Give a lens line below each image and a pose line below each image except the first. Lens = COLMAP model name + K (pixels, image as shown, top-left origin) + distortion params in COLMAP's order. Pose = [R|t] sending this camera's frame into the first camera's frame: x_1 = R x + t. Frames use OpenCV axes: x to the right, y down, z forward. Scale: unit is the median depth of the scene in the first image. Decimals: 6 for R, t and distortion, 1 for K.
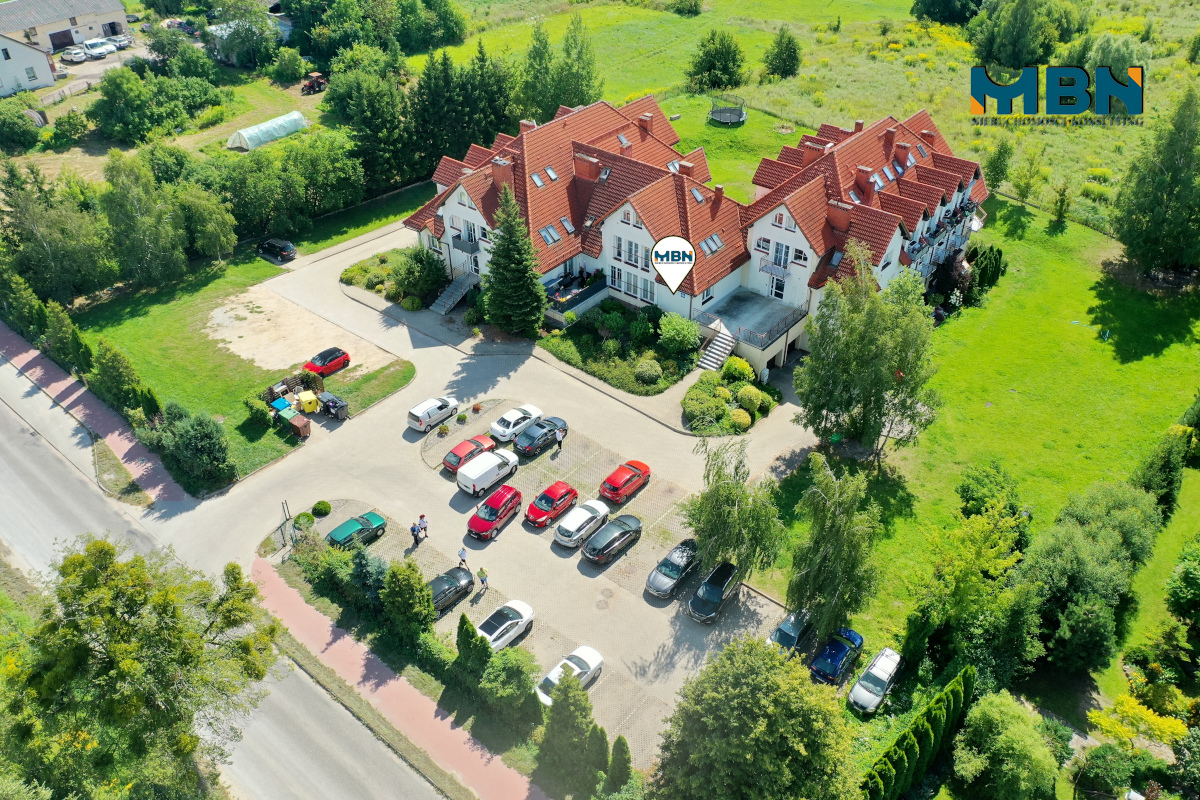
lens RADIAL K [[932.0, 0, 600.0], [0, 932.0, 401.5], [0, 0, 1]] dist [-0.006792, -0.000832]
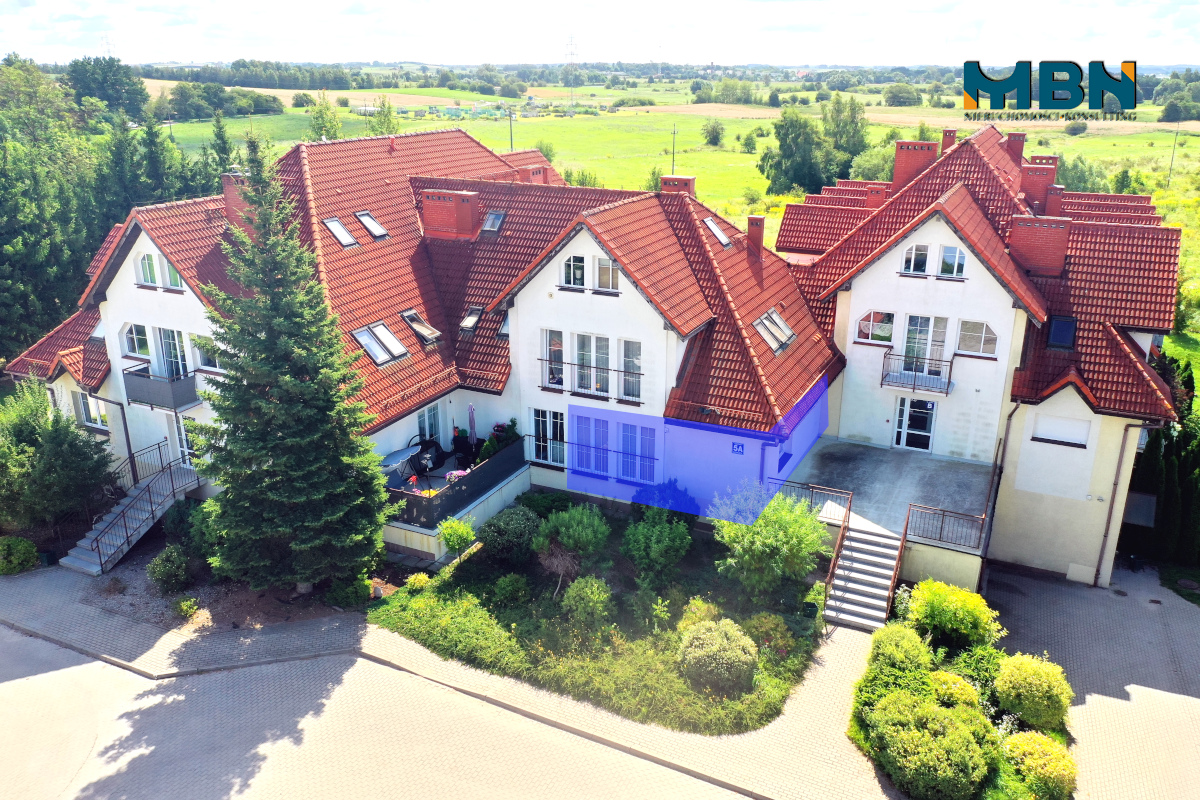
lens RADIAL K [[932.0, 0, 608.2], [0, 932.0, 398.6], [0, 0, 1]] dist [-0.006792, -0.000832]
pose [[0.968443, -0.071753, 0.238682, -0.057153], [0.139098, 0.950246, -0.278720, -0.029823], [-0.206807, 0.303125, 0.930240, 0.617059]]
